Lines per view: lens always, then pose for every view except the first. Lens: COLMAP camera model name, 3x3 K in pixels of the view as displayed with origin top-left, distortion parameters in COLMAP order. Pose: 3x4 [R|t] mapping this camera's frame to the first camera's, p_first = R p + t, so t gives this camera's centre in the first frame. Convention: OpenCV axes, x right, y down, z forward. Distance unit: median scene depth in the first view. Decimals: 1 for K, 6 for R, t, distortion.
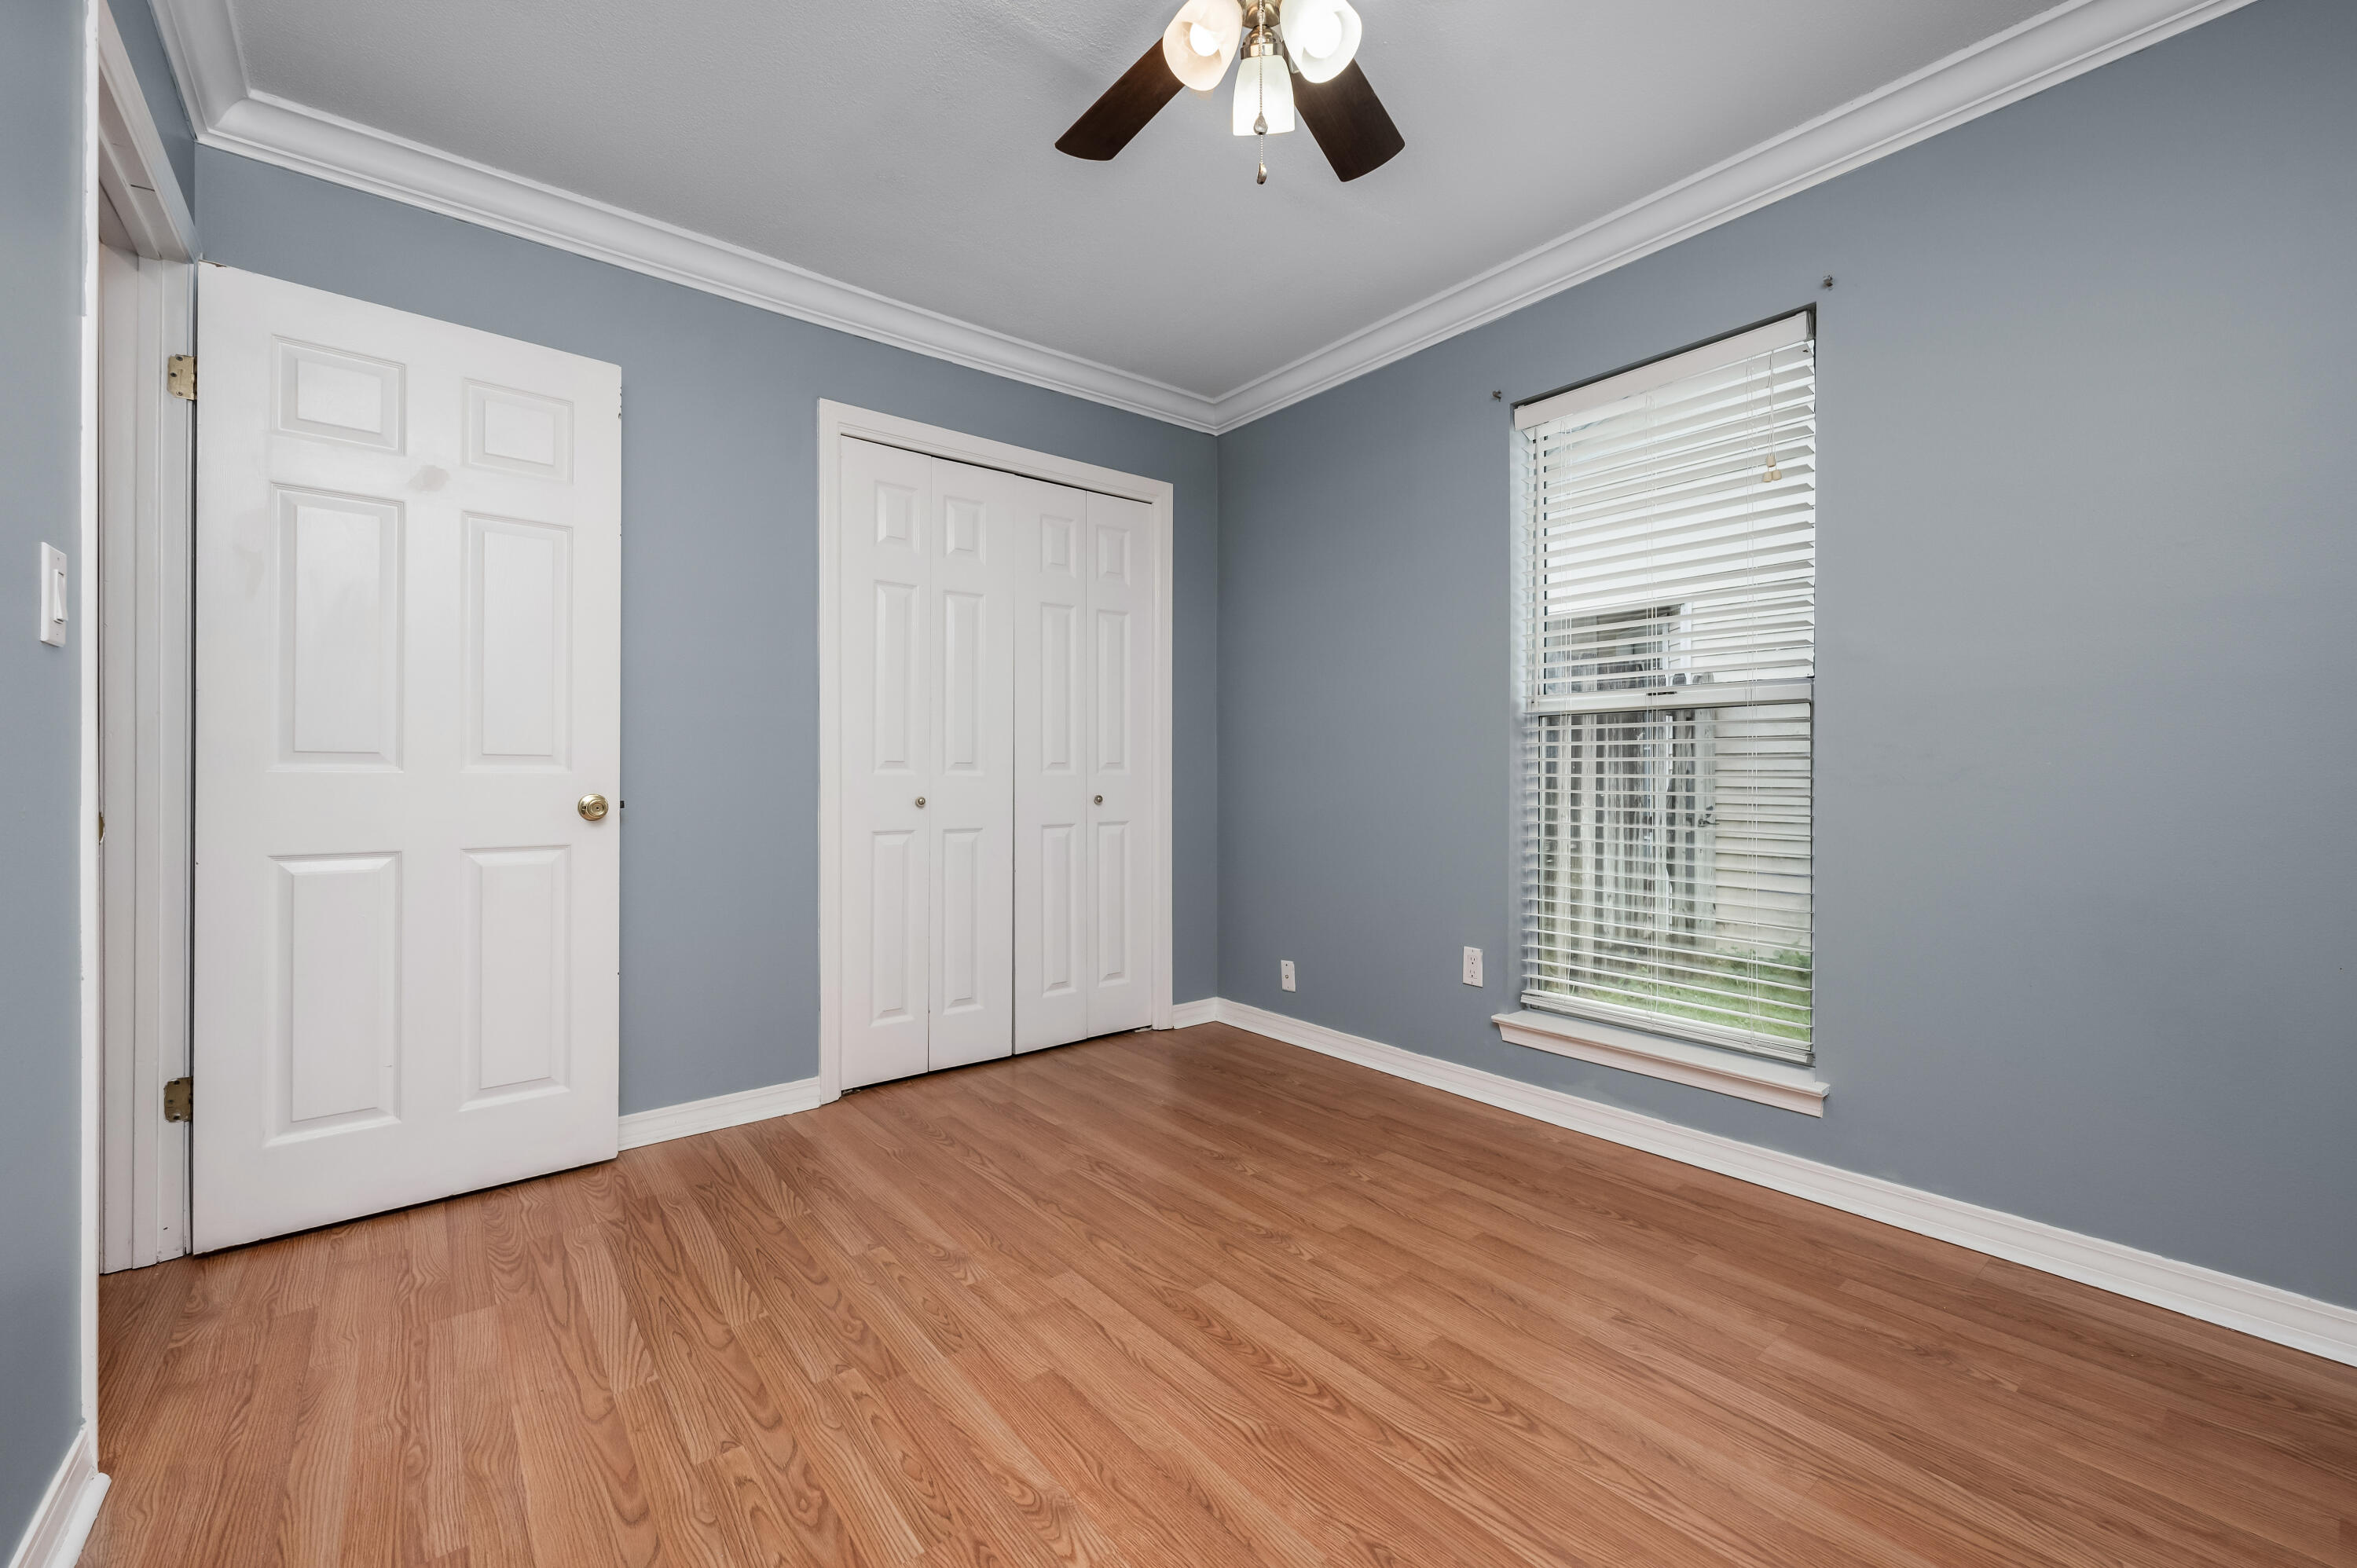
lens RADIAL K [[951.1, 0, 1182.4], [0, 951.1, 771.8], [0, 0, 1]] dist [-0.001050, 0.000381]
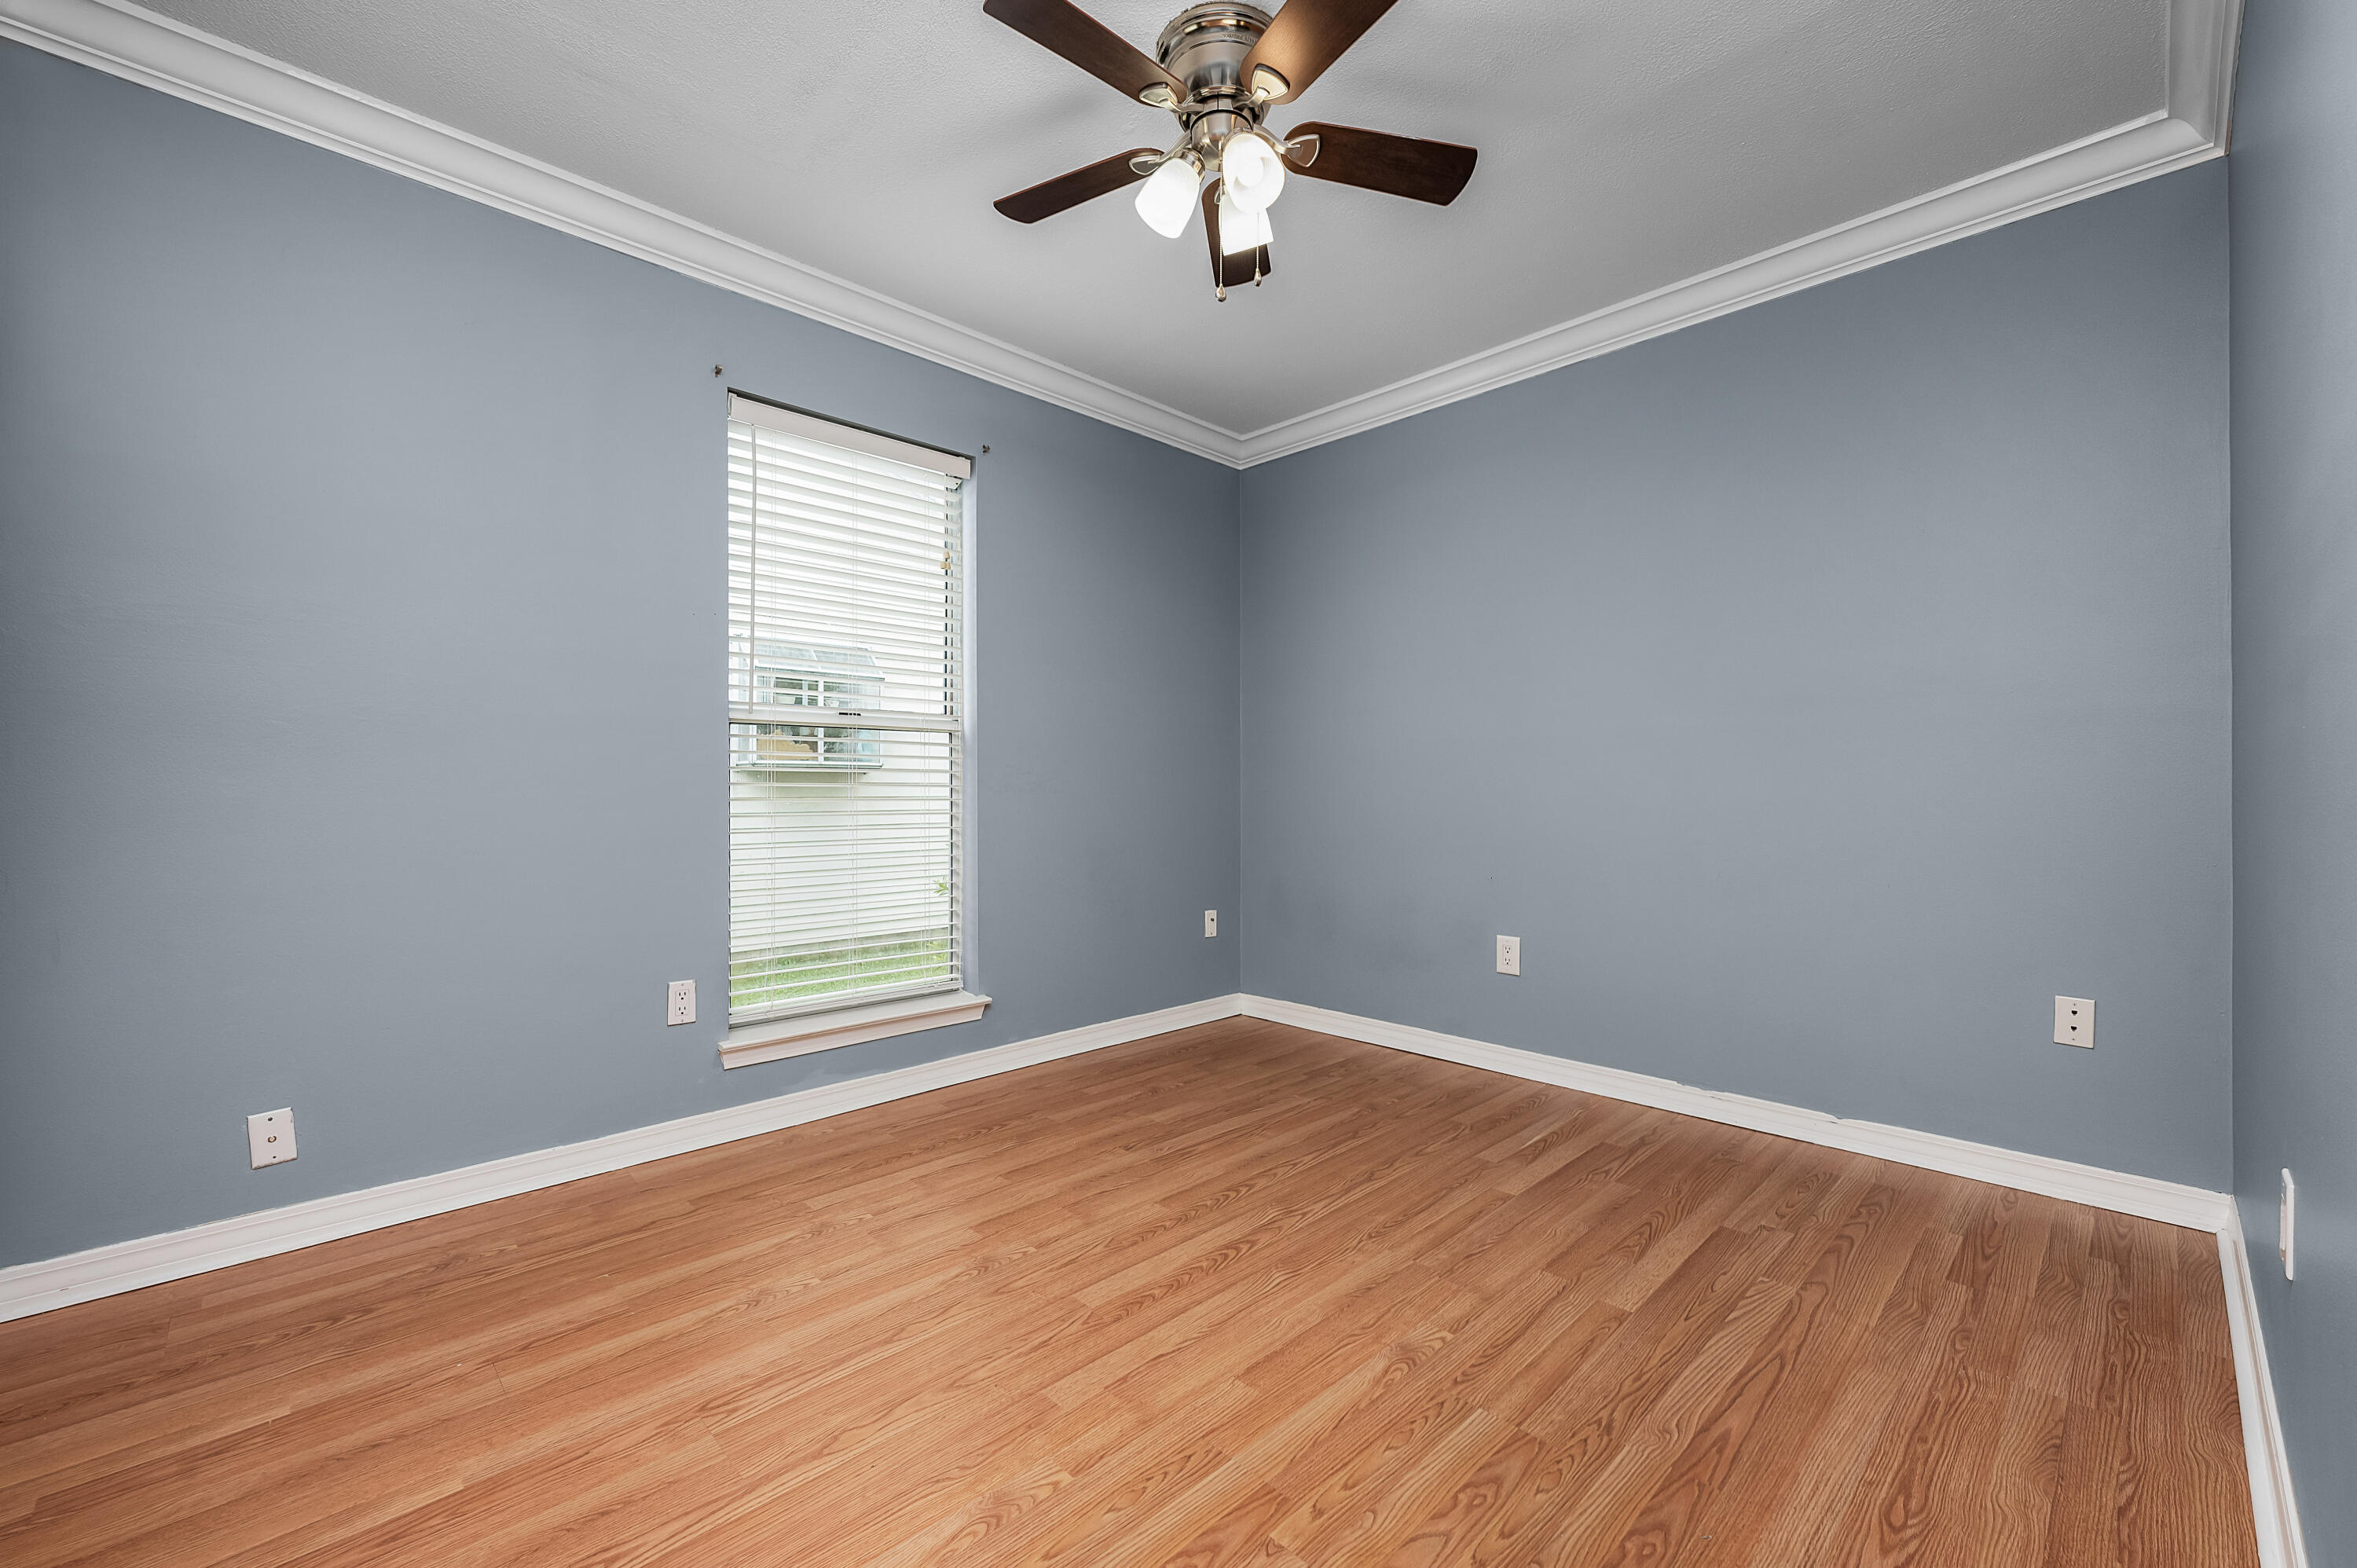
lens RADIAL K [[951.1, 0, 1179.0], [0, 951.1, 787.2], [0, 0, 1]] dist [-0.001050, 0.000381]
pose [[-0.091276, 0.000271, 0.995826, -0.853189], [-0.004638, 0.999989, -0.000697, 0.007291], [-0.995815, -0.004682, -0.091274, 0.874651]]
